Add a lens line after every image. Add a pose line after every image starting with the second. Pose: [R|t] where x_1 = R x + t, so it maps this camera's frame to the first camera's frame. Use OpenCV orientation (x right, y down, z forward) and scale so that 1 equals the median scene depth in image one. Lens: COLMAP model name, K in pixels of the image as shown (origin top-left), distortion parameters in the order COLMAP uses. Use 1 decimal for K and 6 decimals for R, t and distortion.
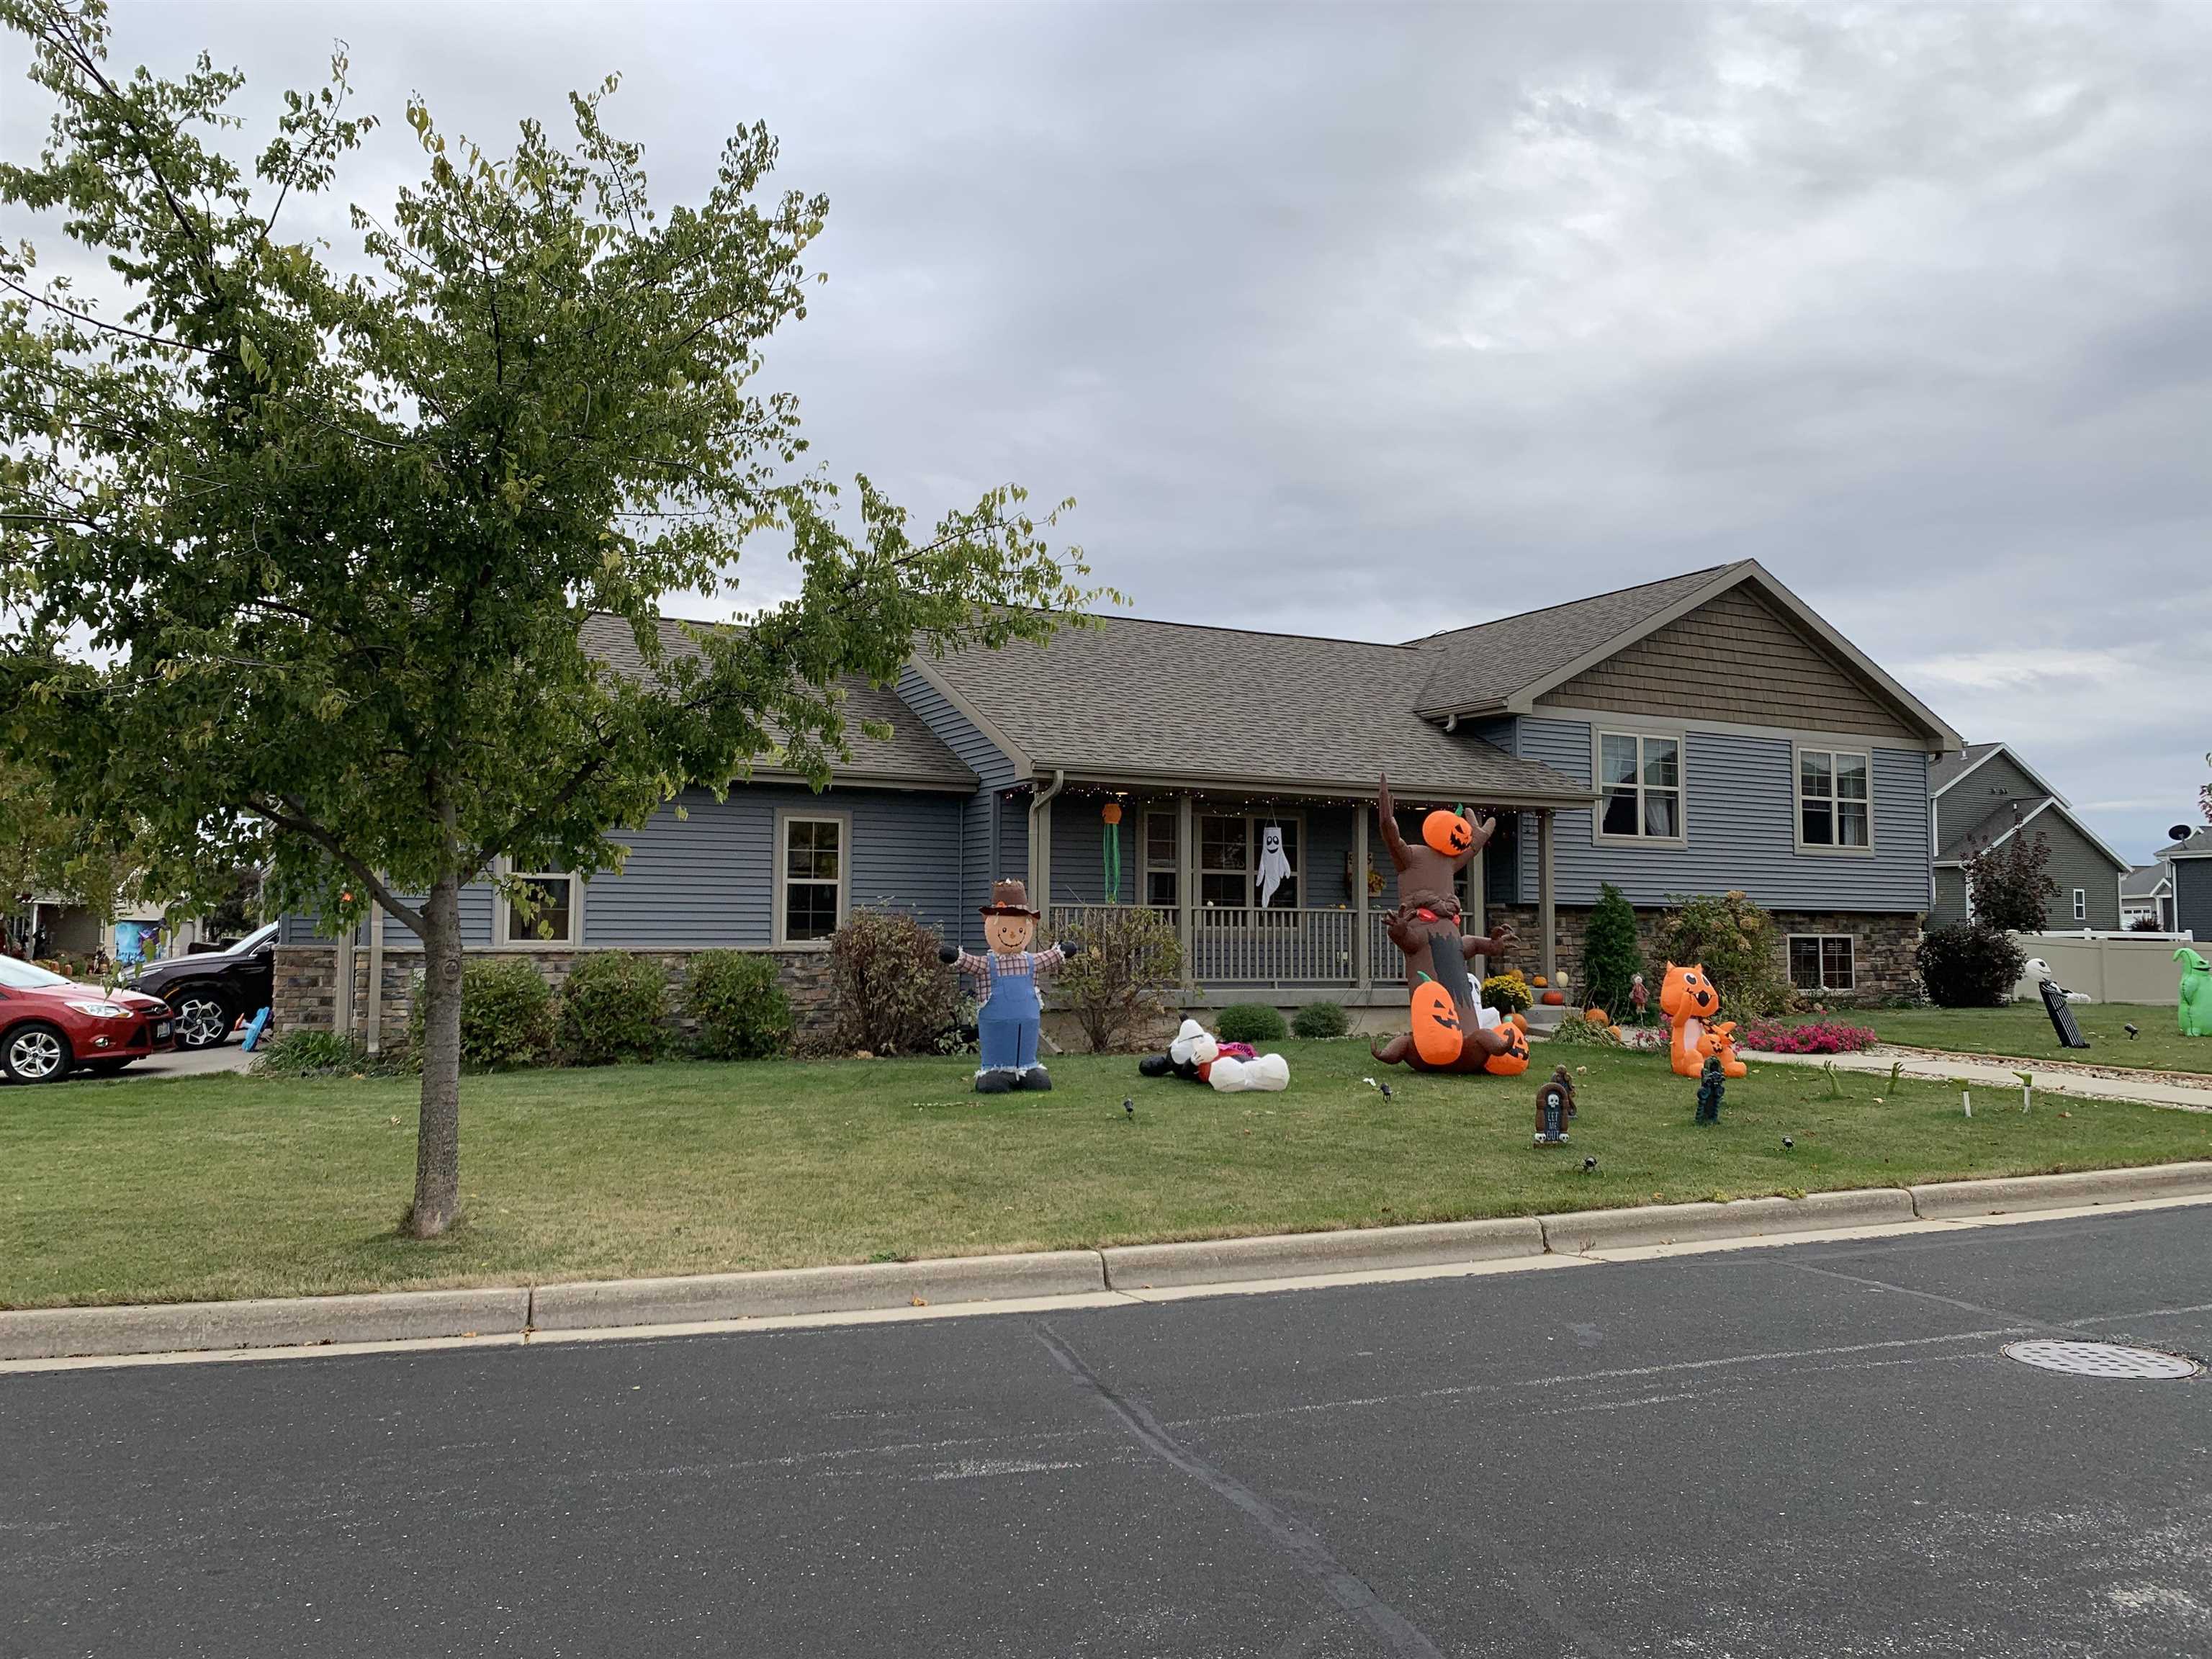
lens RADIAL K [[1662.0, 0, 1106.0], [0, 1662.0, 829.5], [0, 0, 1]] dist [0.162404, -0.279280]
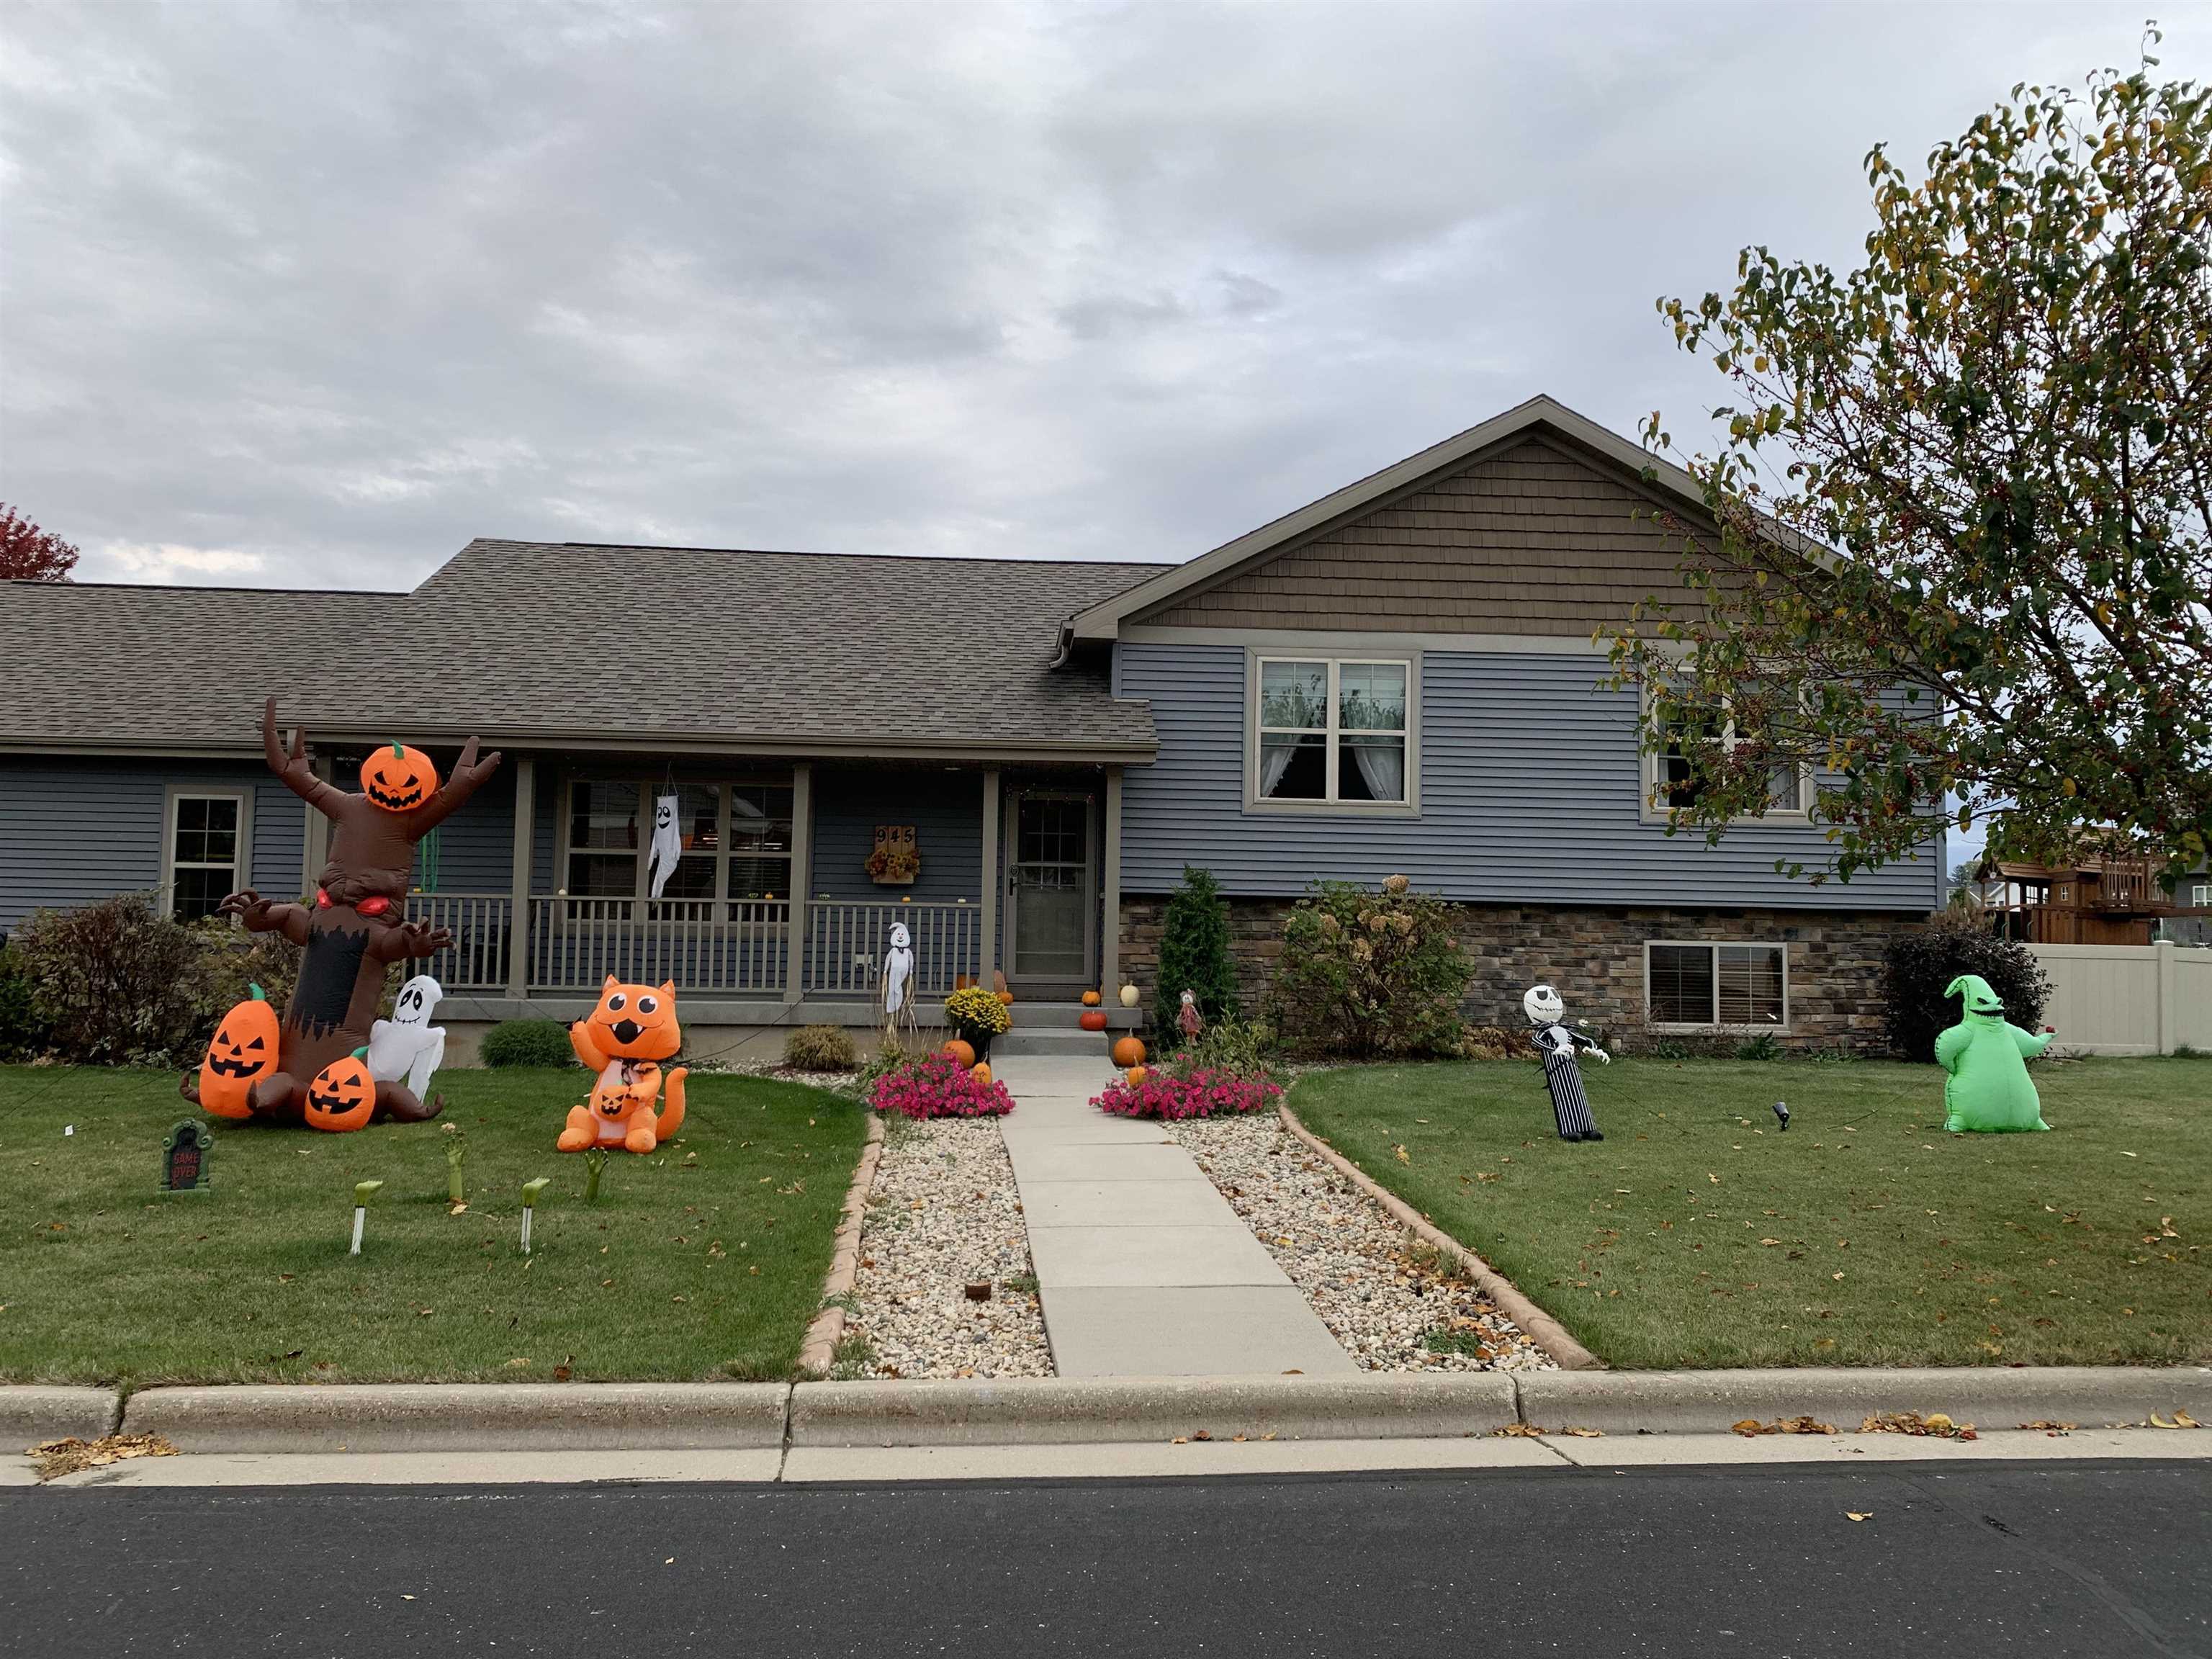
lens RADIAL K [[1662.0, 0, 1106.0], [0, 1662.0, 829.5], [0, 0, 1]] dist [0.162404, -0.279280]
pose [[0.902020, -0.011561, -0.431540, 0.528854], [0.013686, 0.999905, 0.001820, 0.013514], [0.431478, -0.007547, 0.902092, 0.310283]]
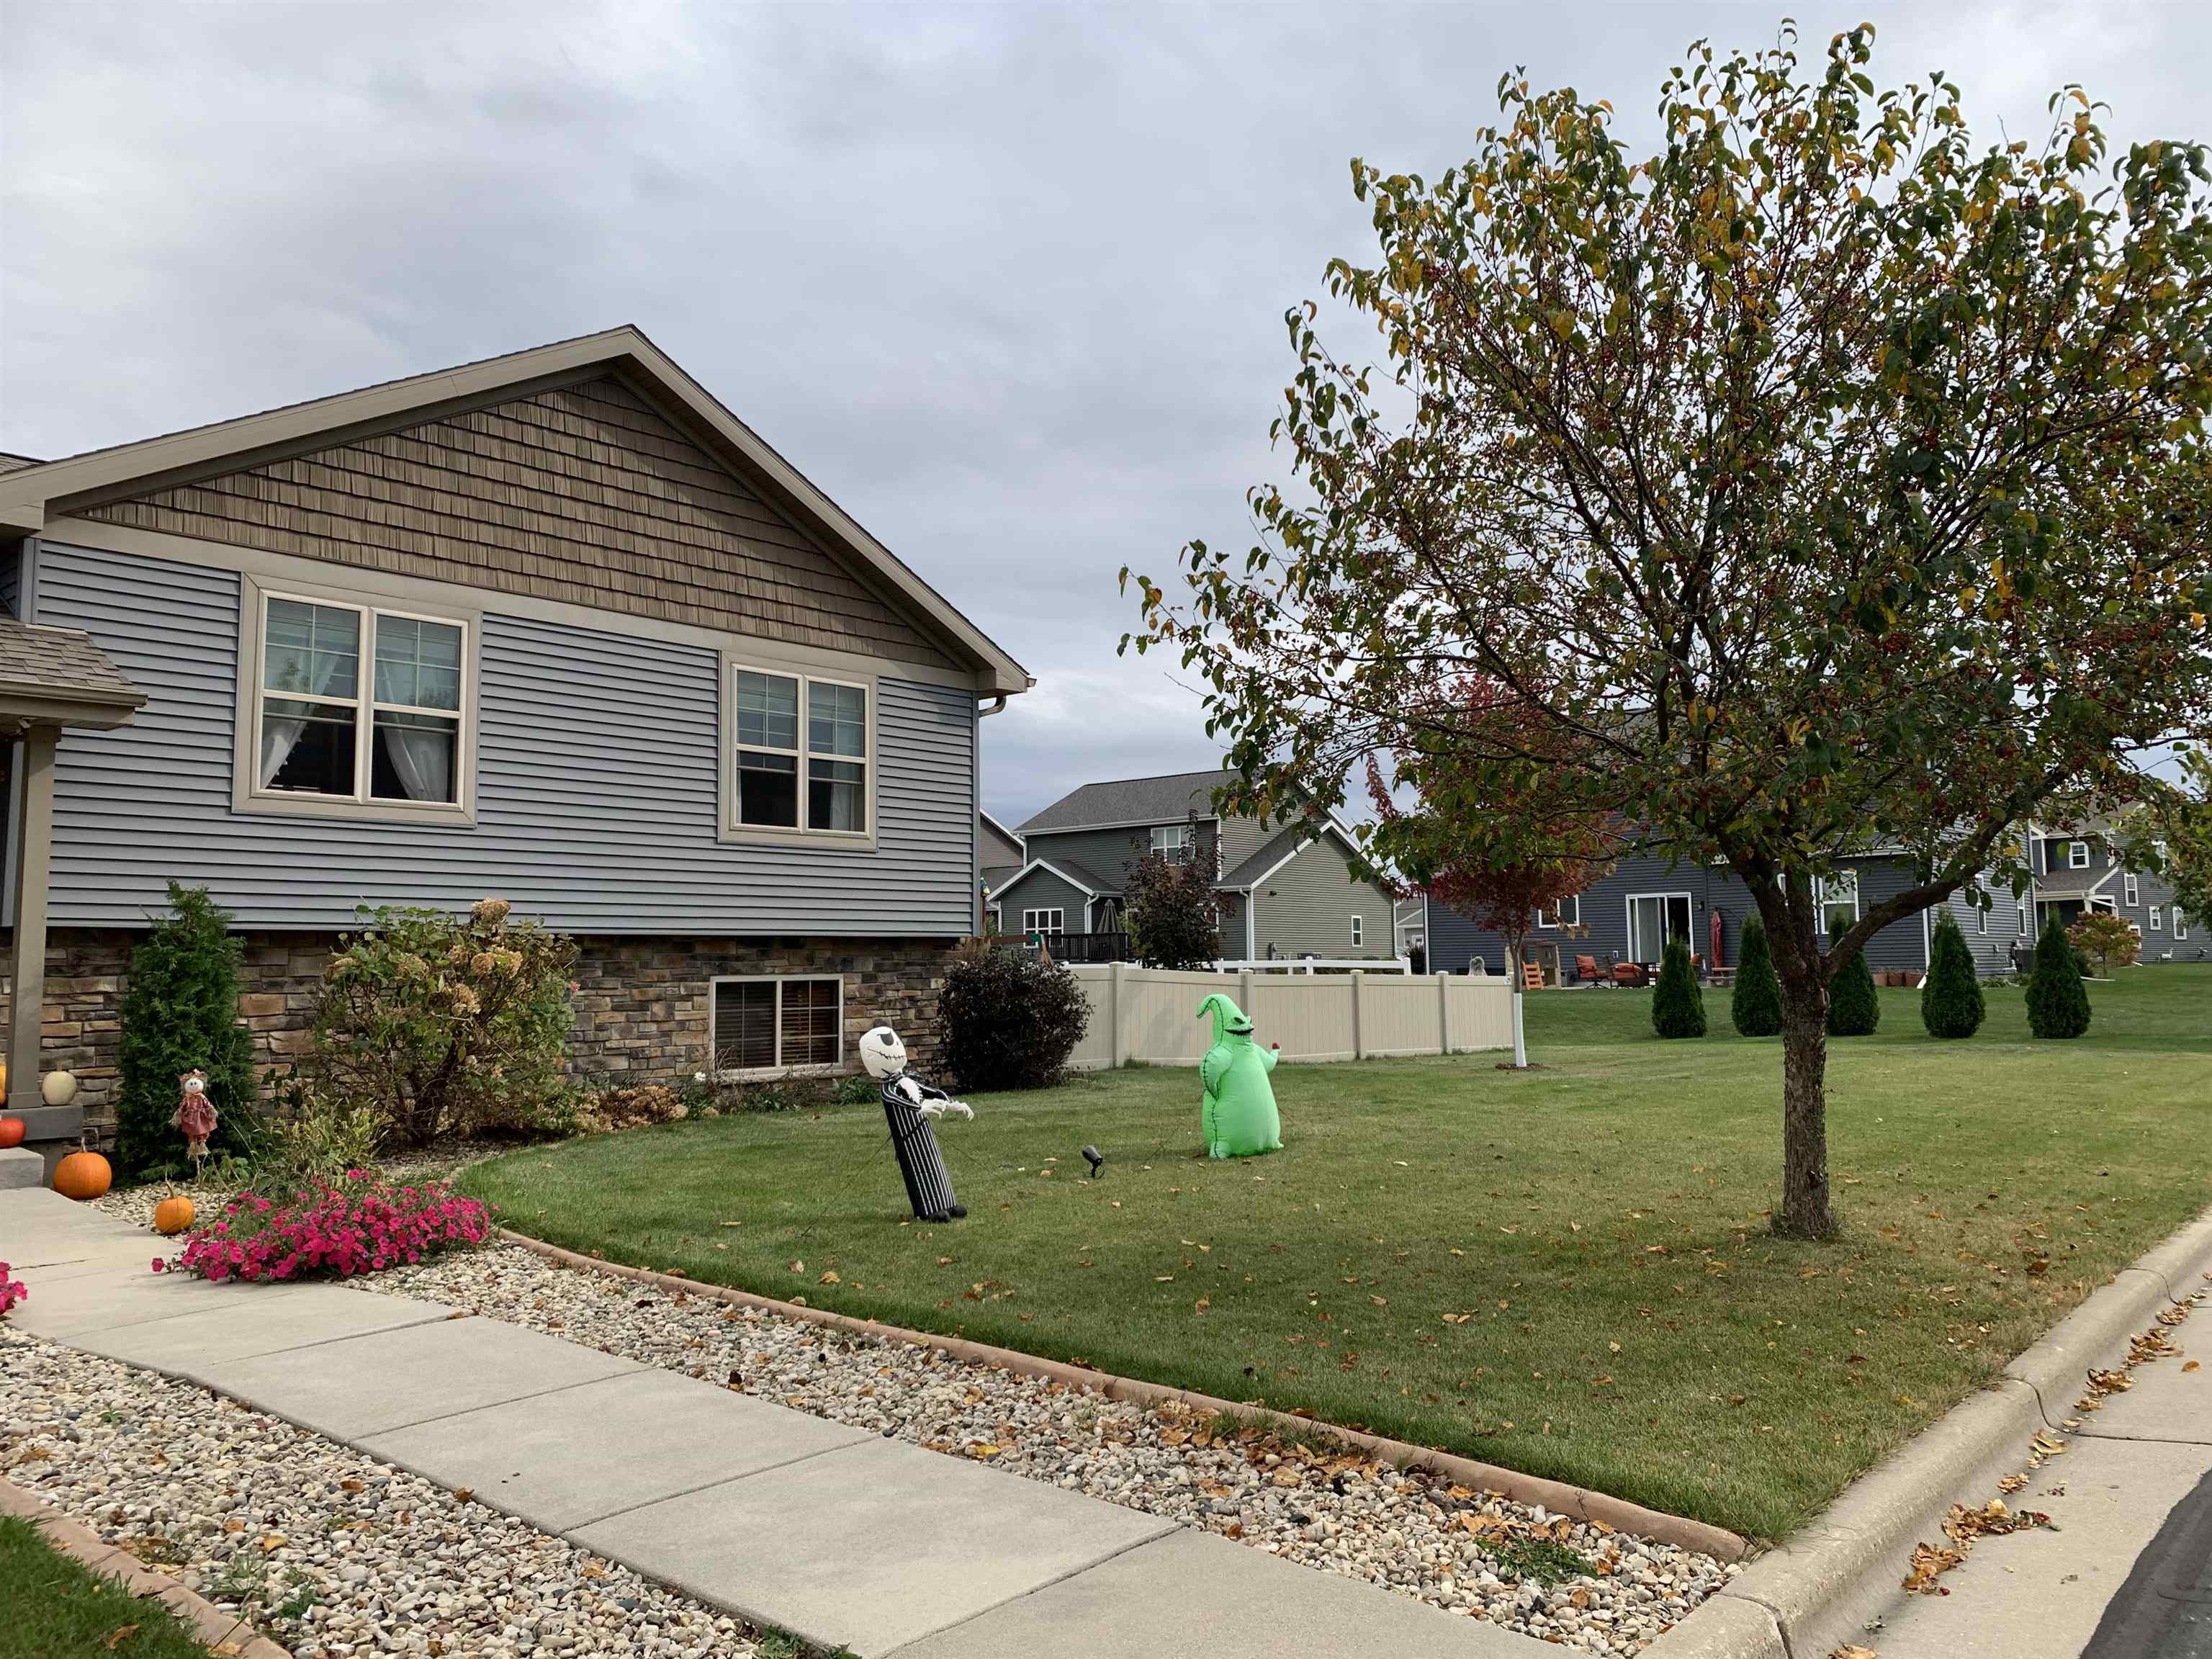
lens RADIAL K [[1648.8, 0, 1106.0], [0, 1648.8, 829.5], [0, 0, 1]] dist [-0.007306, -0.006322]
pose [[0.946222, 0.009696, 0.323372, 0.364563], [-0.001864, 0.999698, -0.024523, 0.025480], [-0.323512, 0.022601, 0.945954, 0.431480]]
